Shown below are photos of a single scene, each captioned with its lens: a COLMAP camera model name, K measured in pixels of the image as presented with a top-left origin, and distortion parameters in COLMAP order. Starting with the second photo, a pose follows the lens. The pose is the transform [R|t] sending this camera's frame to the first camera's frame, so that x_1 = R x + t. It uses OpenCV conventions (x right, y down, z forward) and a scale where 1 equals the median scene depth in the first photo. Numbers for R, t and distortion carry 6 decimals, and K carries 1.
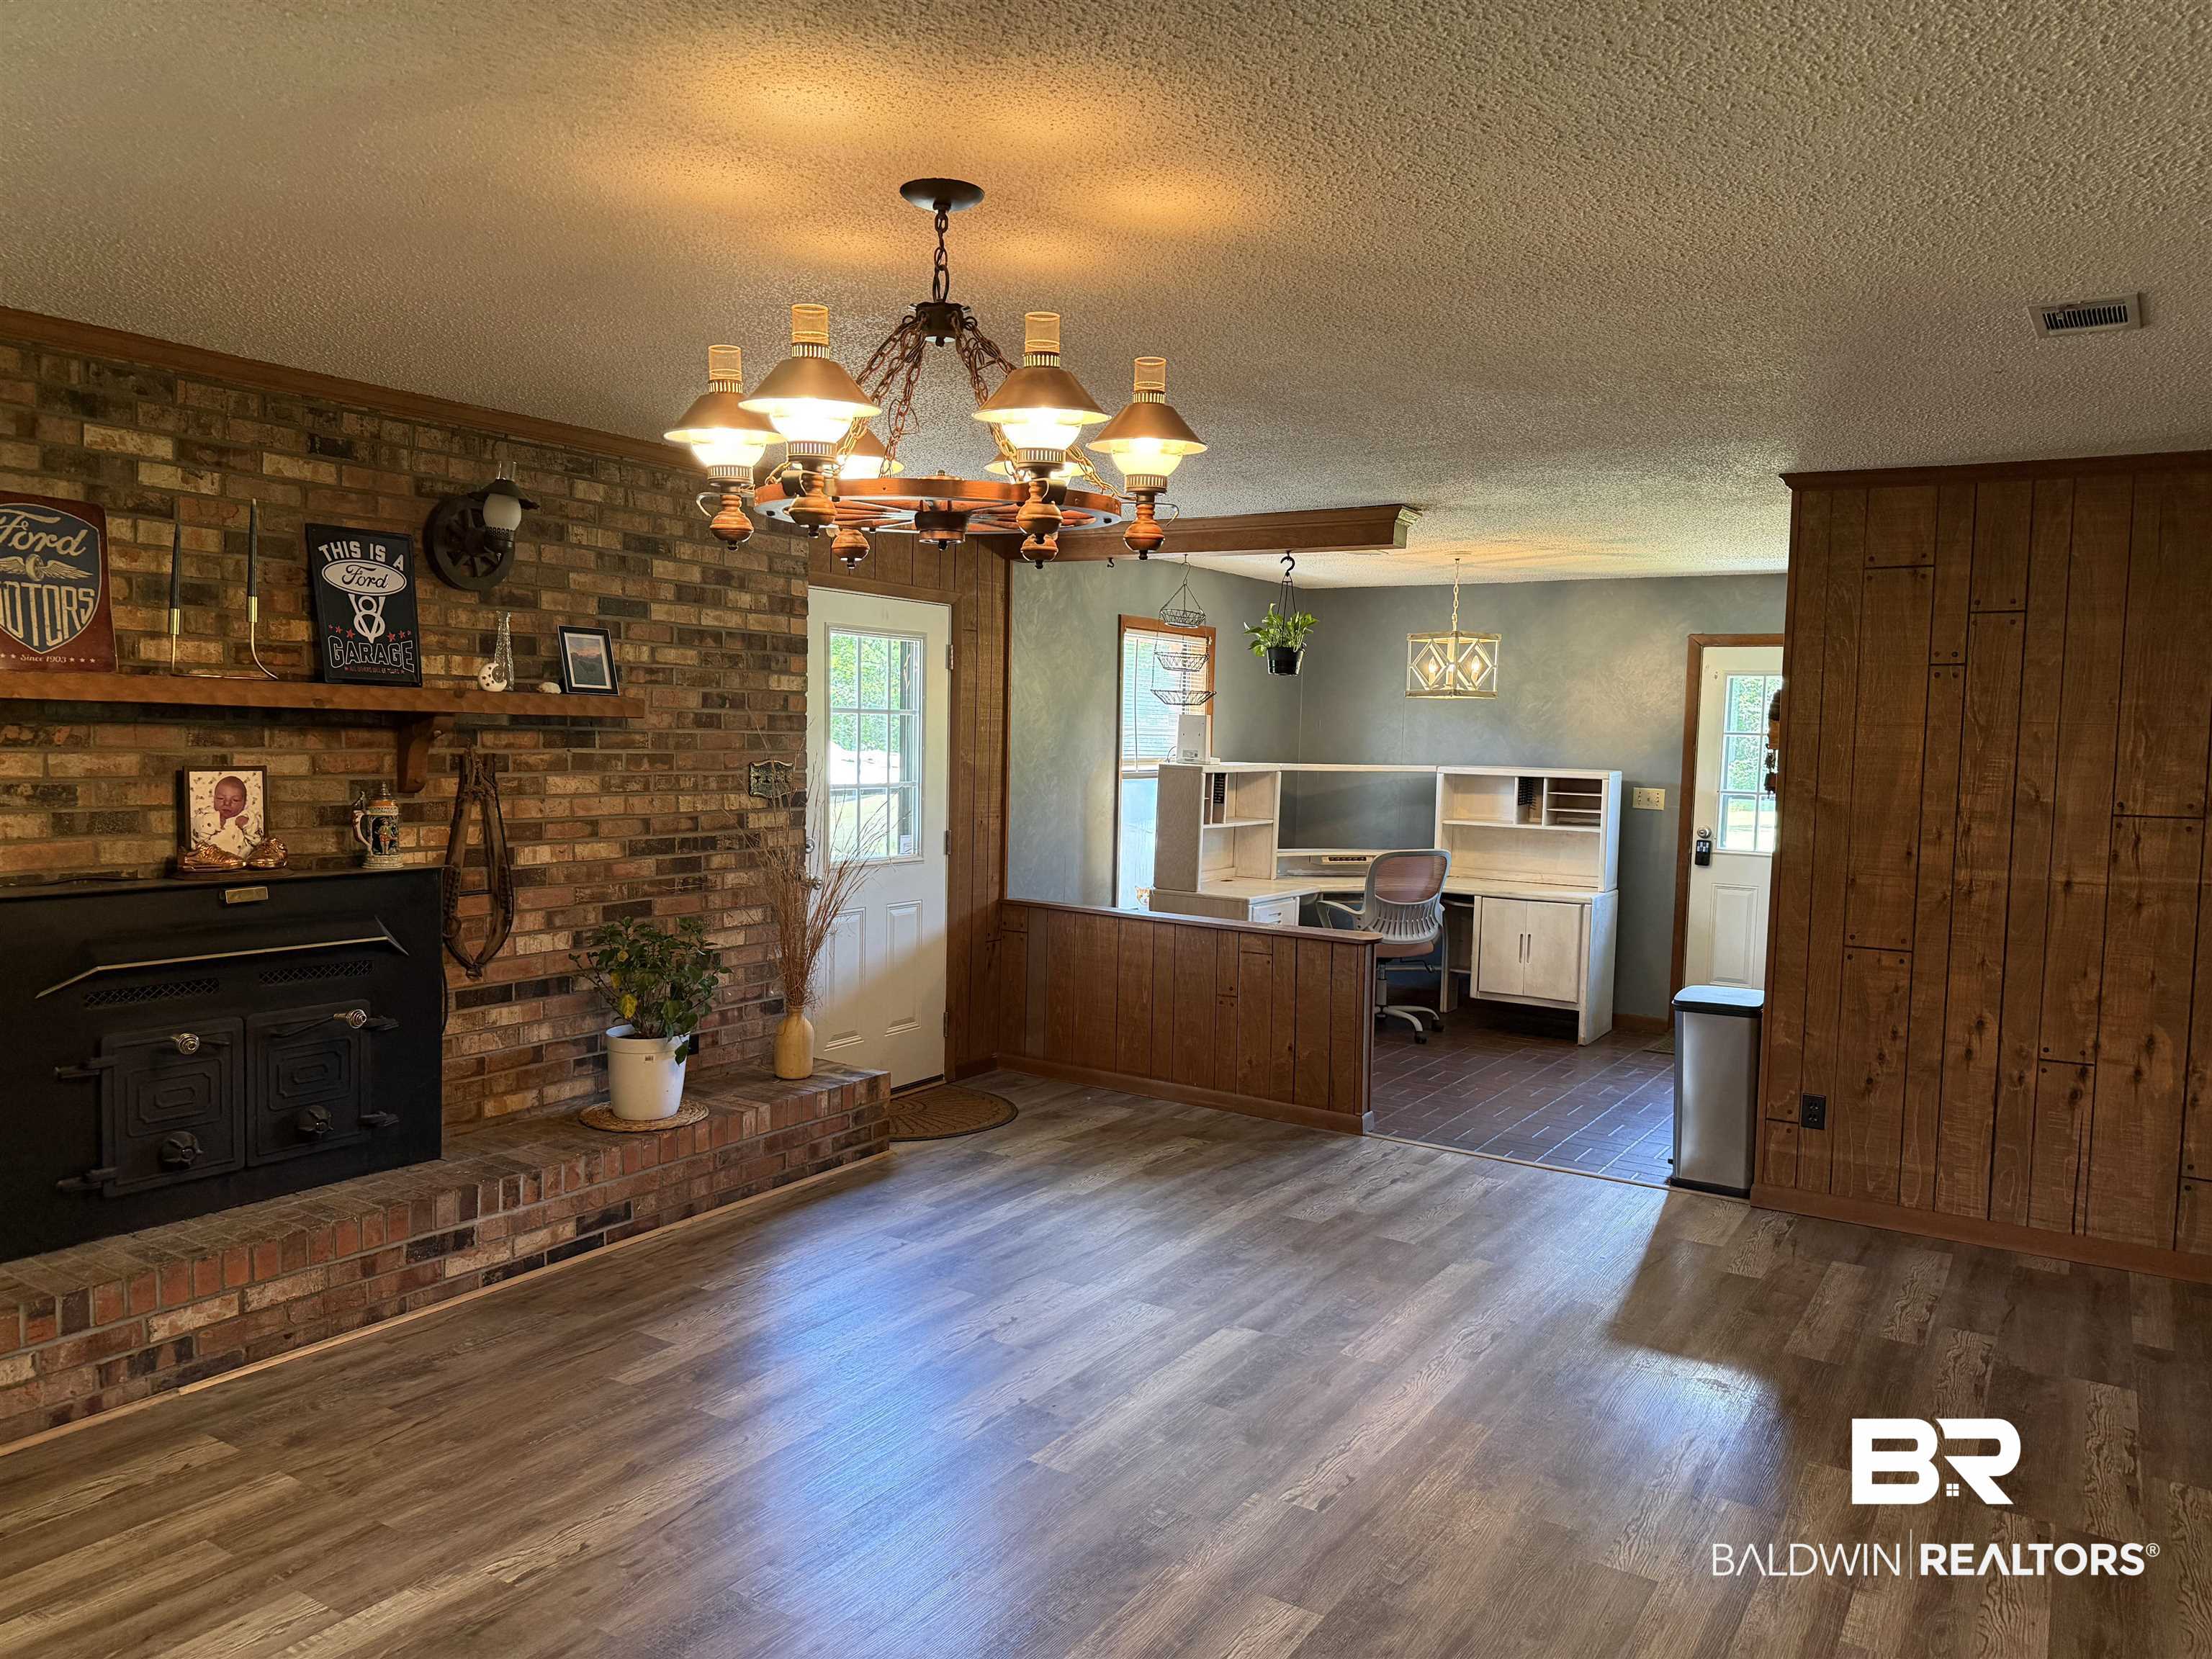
lens RADIAL K [[1539.5, 0, 1065.7], [0, 1539.5, 844.6], [0, 0, 1]] dist [0.053373, -0.082916]
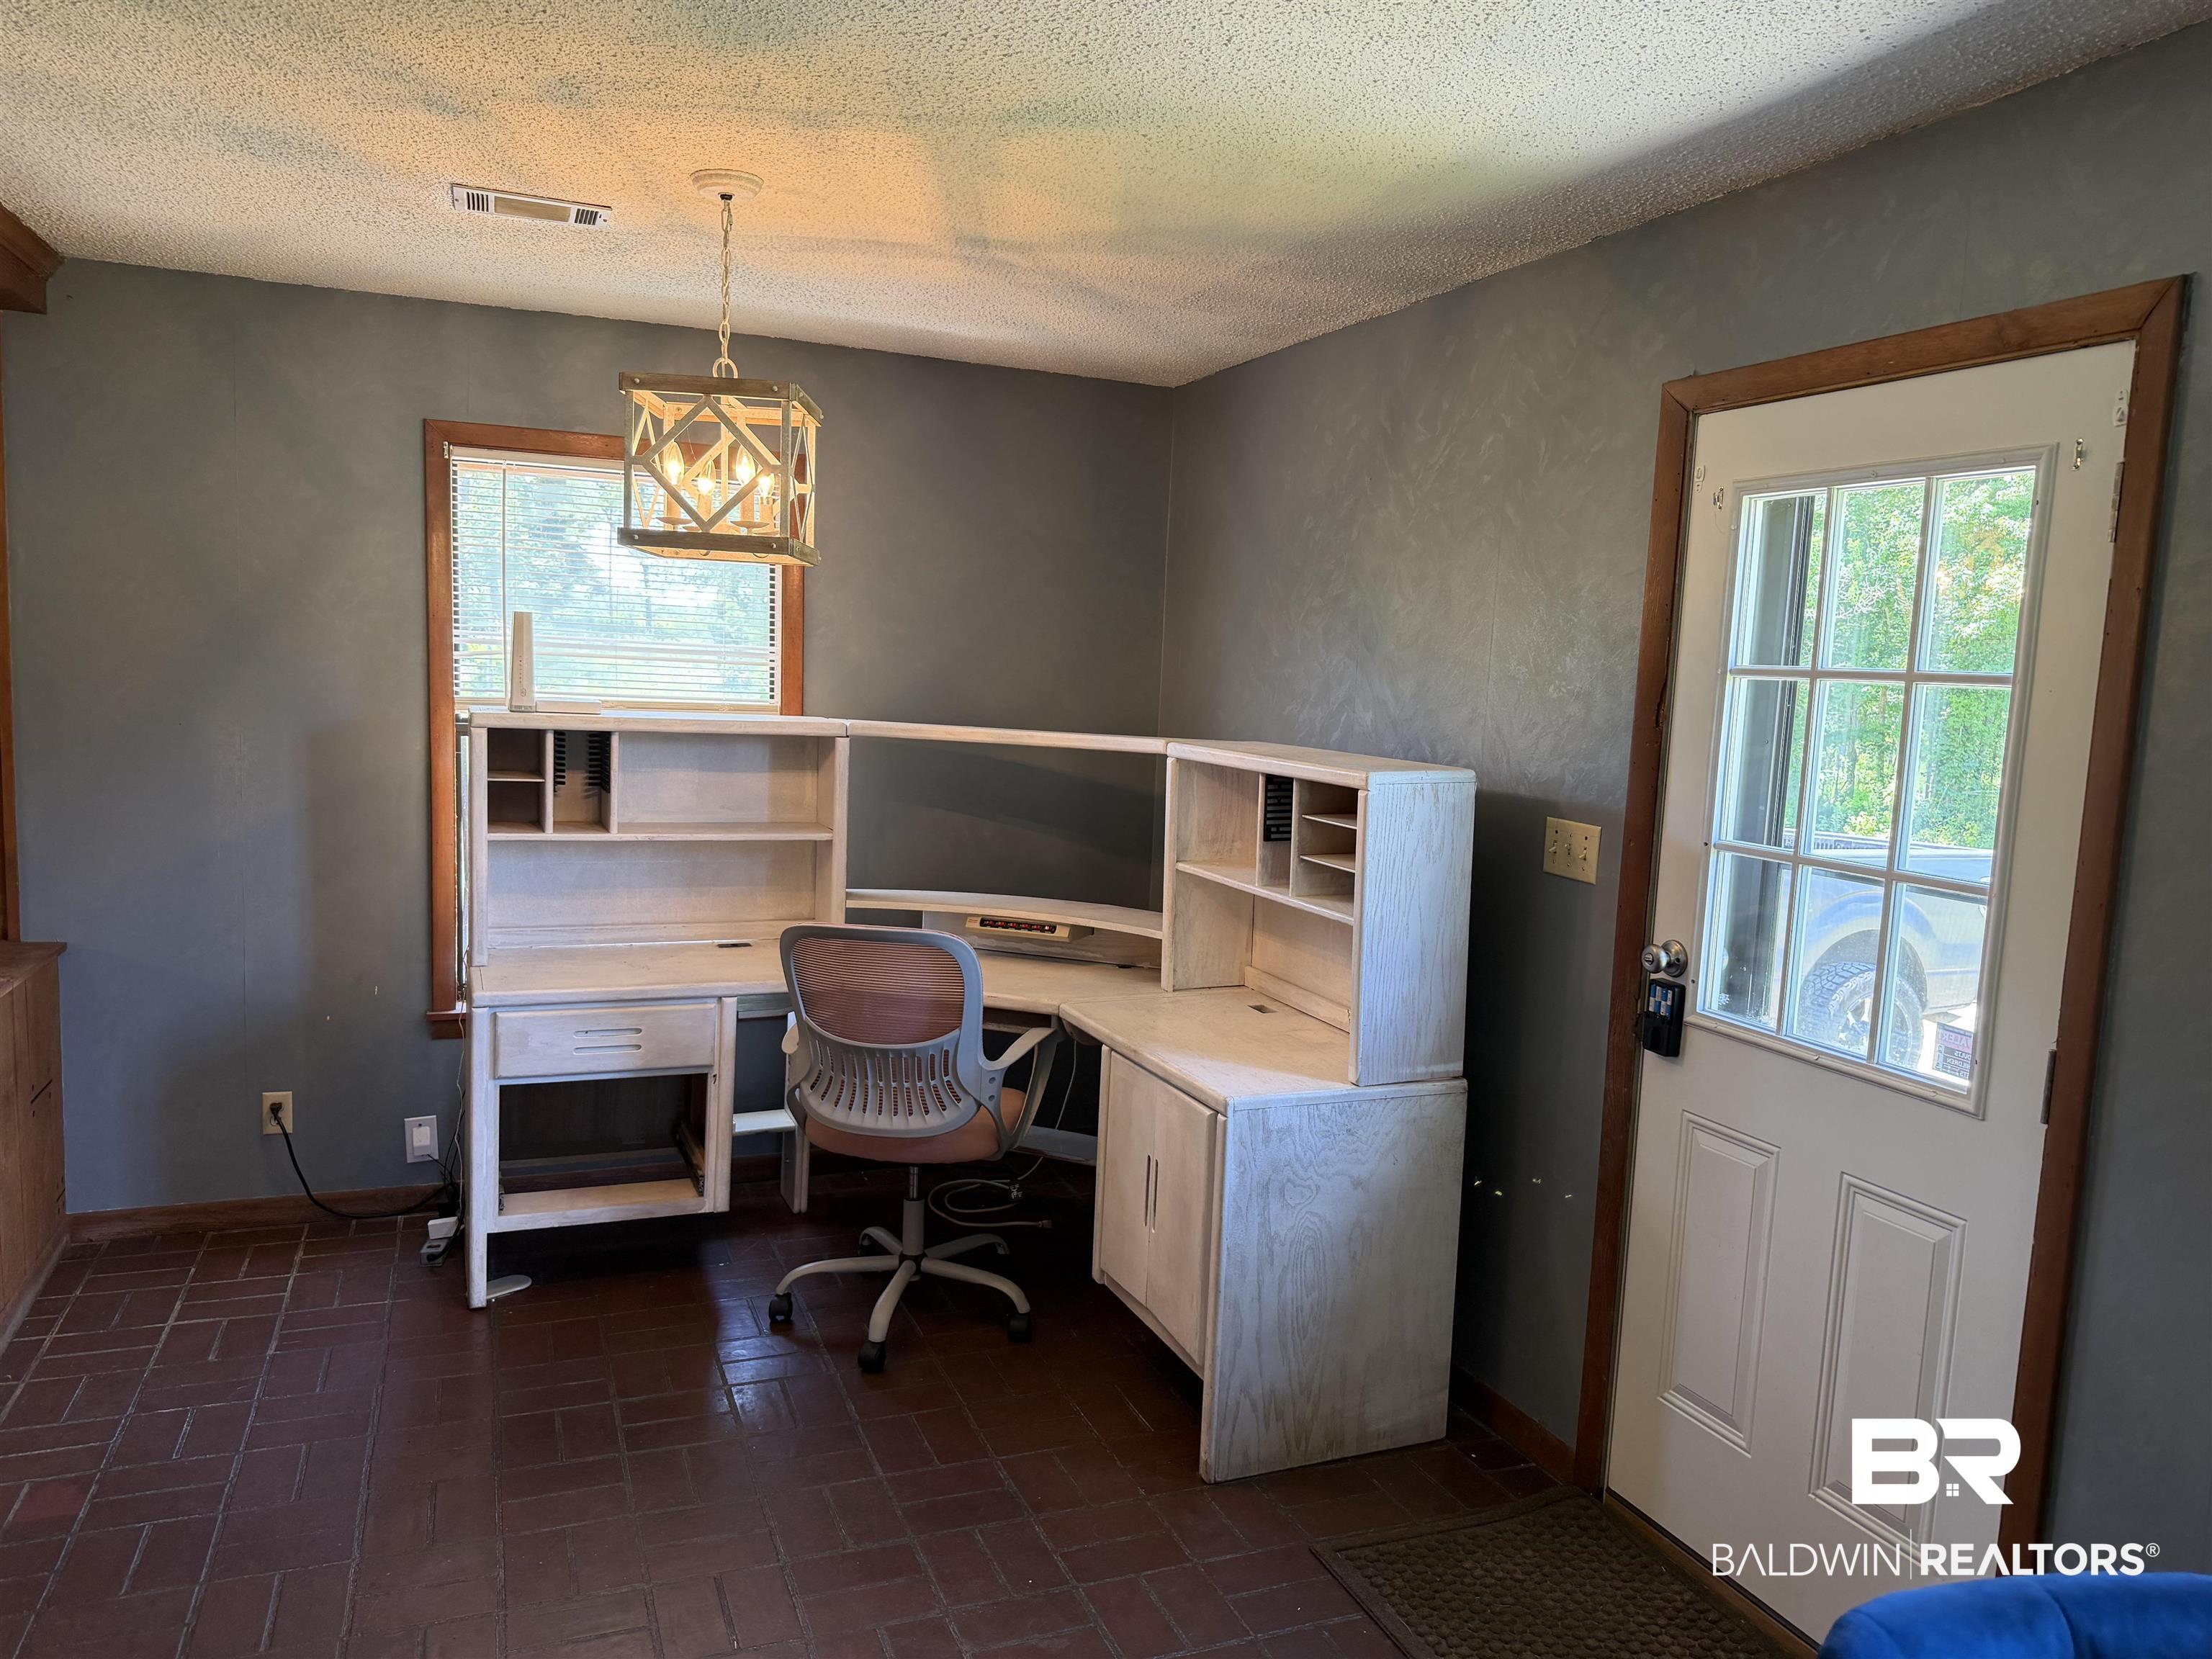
lens RADIAL K [[1539.5, 0, 1113.1], [0, 1539.5, 843.6], [0, 0, 1]] dist [0.053373, -0.082916]
pose [[0.830963, 0.075472, -0.551185, 0.857995], [-0.064246, 0.997145, 0.039678, -0.068081], [0.552606, 0.002440, 0.833439, 1.112714]]
